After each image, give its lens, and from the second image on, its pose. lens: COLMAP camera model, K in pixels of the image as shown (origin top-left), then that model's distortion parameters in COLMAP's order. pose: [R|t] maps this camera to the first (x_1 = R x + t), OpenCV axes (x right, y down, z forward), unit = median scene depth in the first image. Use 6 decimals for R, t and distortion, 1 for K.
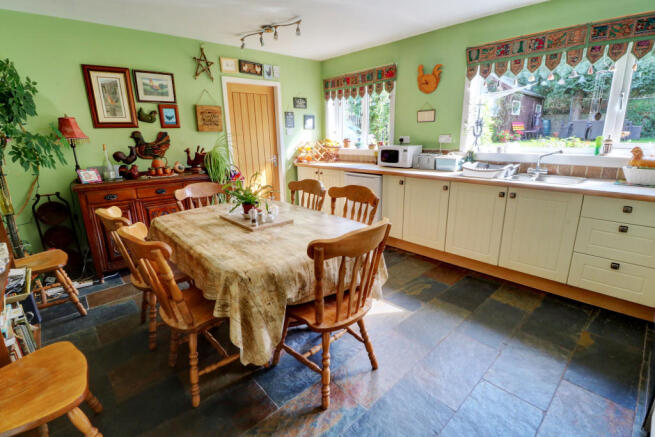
lens RADIAL K [[307.1, 0, 327.5], [0, 307.1, 218.5], [0, 0, 1]] dist [-0.086274, -0.000118]
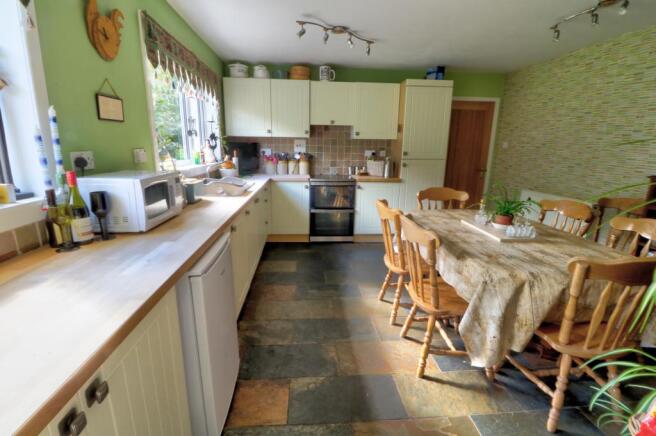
lens RADIAL K [[307.6, 0, 328.0], [0, 307.6, 218.0], [0, 0, 1]] dist [-0.086274, -0.000118]
pose [[-0.790941, -0.115776, 0.600839, -0.292366], [0.185645, 0.890248, 0.415925, -0.478817], [-0.583051, 0.440515, -0.682641, 1.776510]]
